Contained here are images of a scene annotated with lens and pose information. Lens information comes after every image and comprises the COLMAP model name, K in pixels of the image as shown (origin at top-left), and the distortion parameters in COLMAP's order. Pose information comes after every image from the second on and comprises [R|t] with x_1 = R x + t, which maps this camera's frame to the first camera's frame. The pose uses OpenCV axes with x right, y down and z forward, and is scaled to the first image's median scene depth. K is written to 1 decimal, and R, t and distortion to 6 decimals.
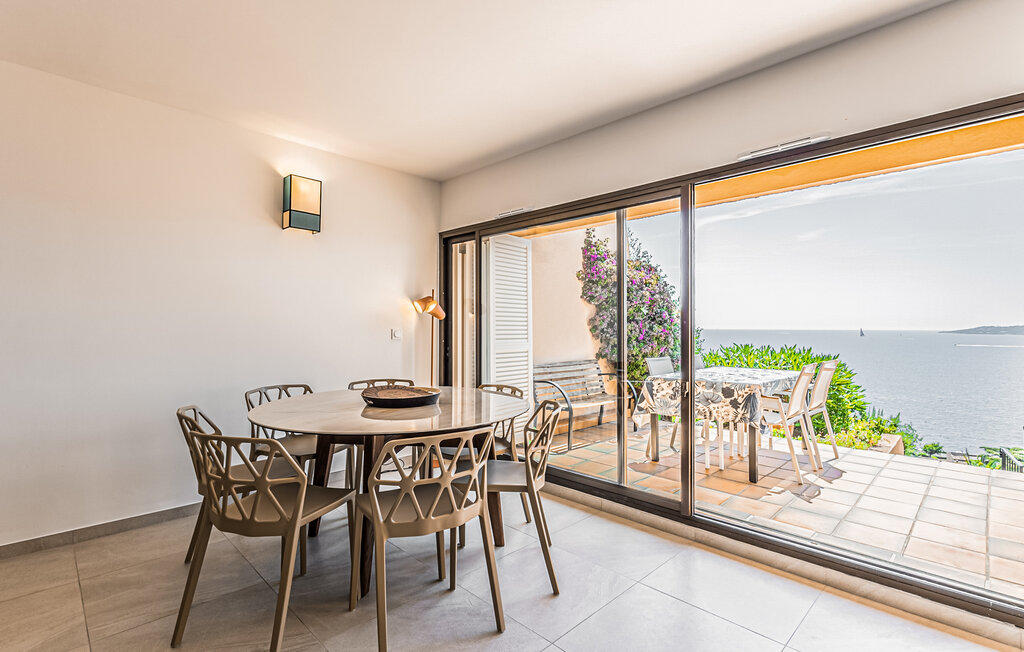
lens RADIAL K [[476.1, 0, 510.1], [0, 476.1, 322.3], [0, 0, 1]] dist [0.012724, 0.000520]
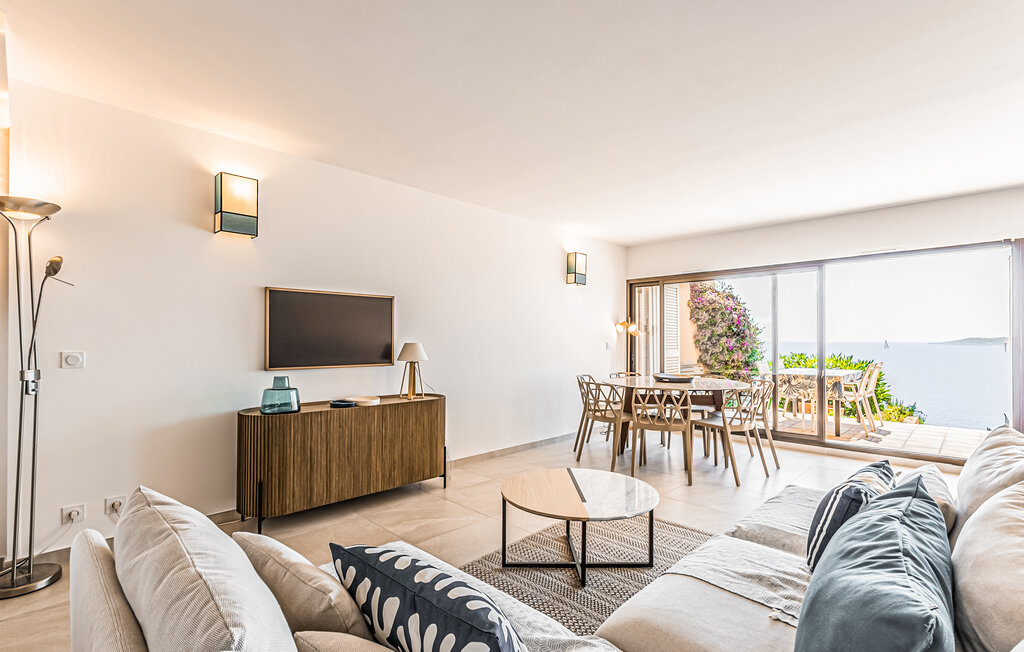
lens RADIAL K [[476.1, 0, 514.1], [0, 476.1, 331.8], [0, 0, 1]] dist [0.012724, 0.000520]
pose [[0.999840, -0.002336, 0.017740, -0.515060], [0.002452, 0.999976, -0.006535, -0.010501], [-0.017724, 0.006577, 0.999821, -0.508633]]
